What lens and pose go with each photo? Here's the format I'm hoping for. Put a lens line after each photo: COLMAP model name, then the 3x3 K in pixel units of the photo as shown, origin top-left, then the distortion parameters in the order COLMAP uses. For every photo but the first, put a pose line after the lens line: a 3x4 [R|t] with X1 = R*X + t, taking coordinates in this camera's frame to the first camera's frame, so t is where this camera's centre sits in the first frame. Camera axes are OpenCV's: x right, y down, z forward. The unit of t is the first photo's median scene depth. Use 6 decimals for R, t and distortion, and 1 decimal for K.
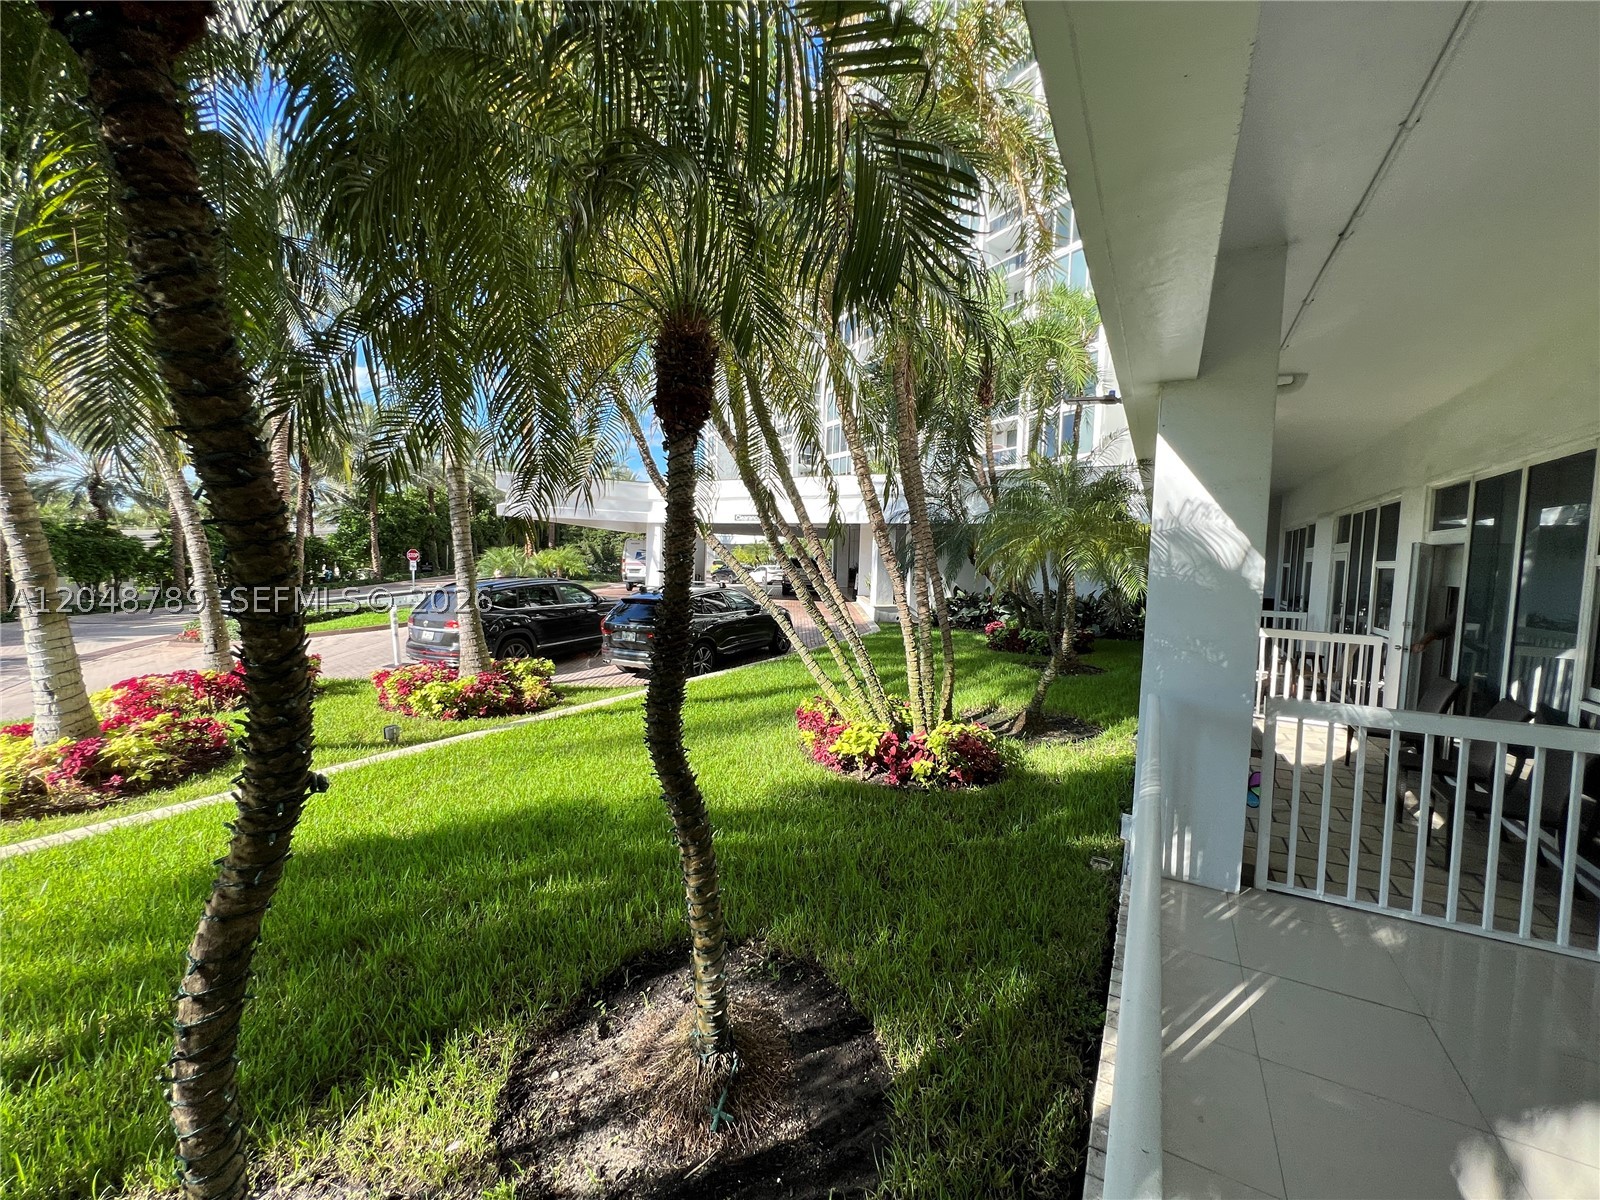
lens RADIAL K [[639.2, 0, 795.3], [0, 639.2, 597.5], [0, 0, 1]] dist [-0.003296, 0.000980]
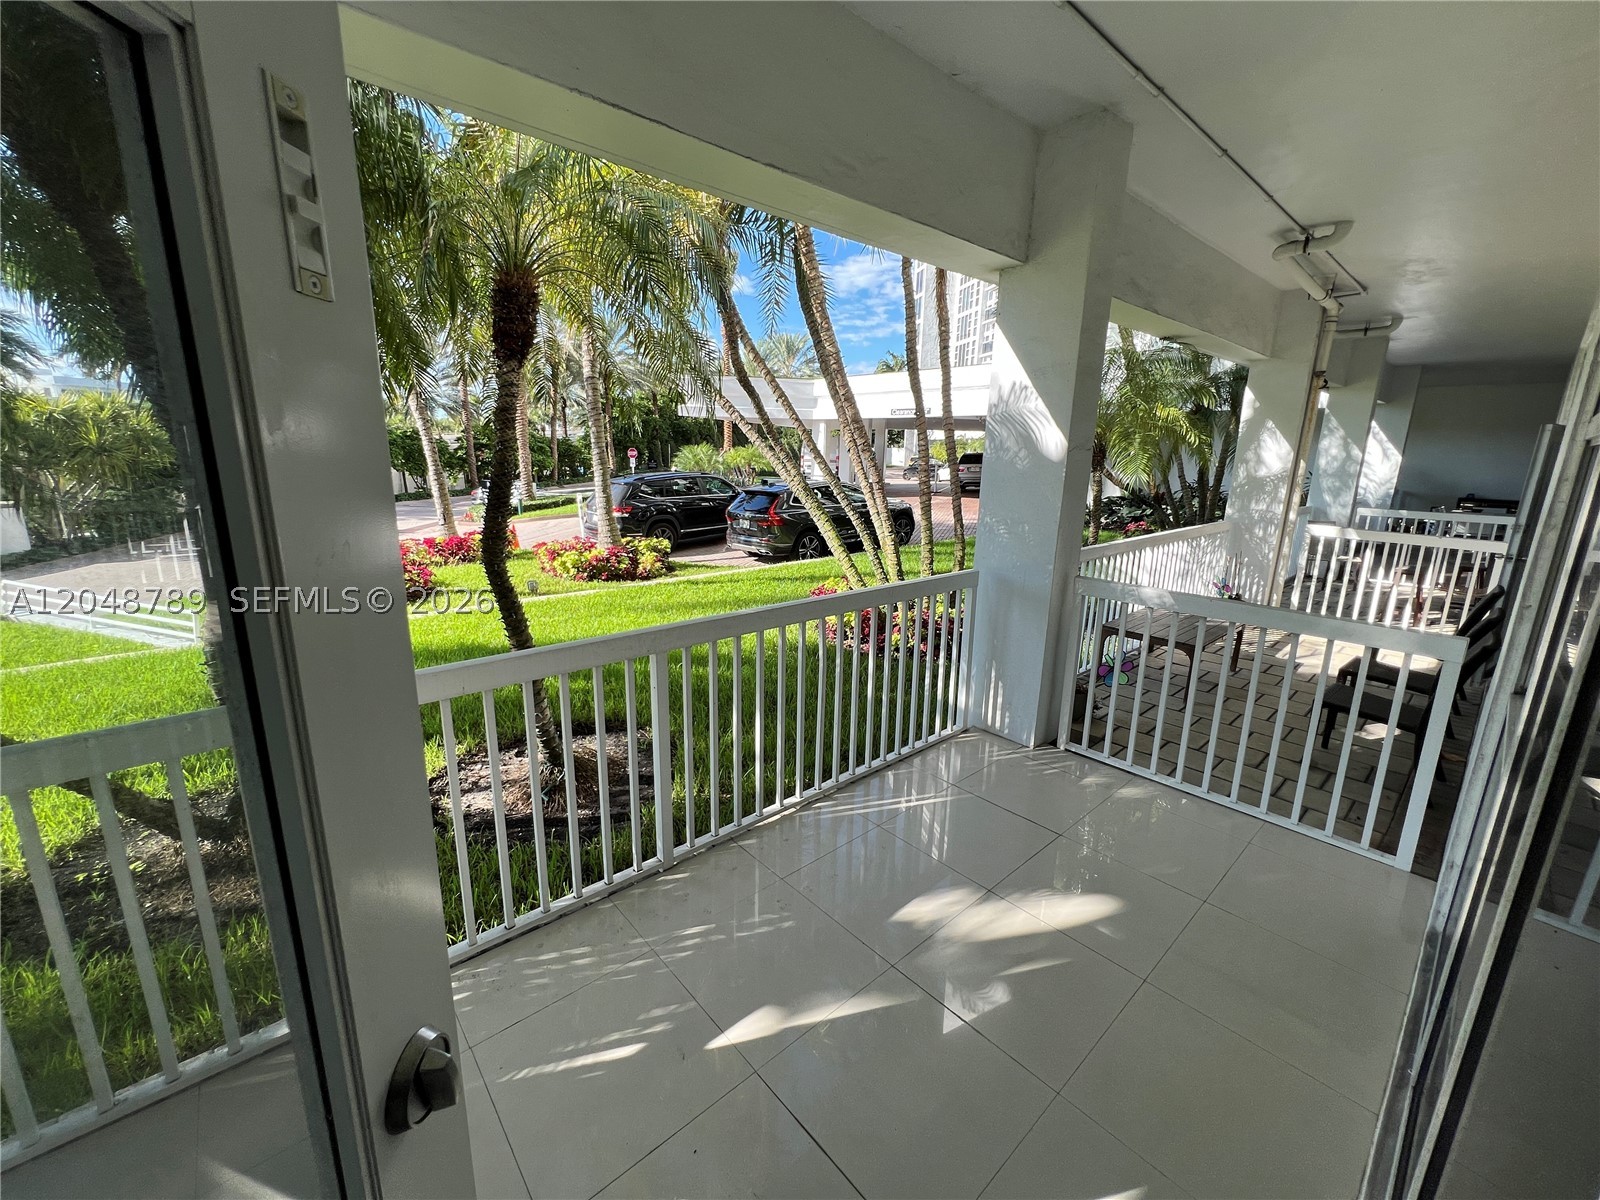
lens RADIAL K [[639.2, 0, 798.8], [0, 639.2, 597.5], [0, 0, 1]] dist [-0.003296, 0.000980]
pose [[0.946028, 0.065495, -0.317398, 0.376465], [-0.015254, 0.987280, 0.158260, 0.017767], [0.323726, -0.144877, 0.934993, -0.089214]]
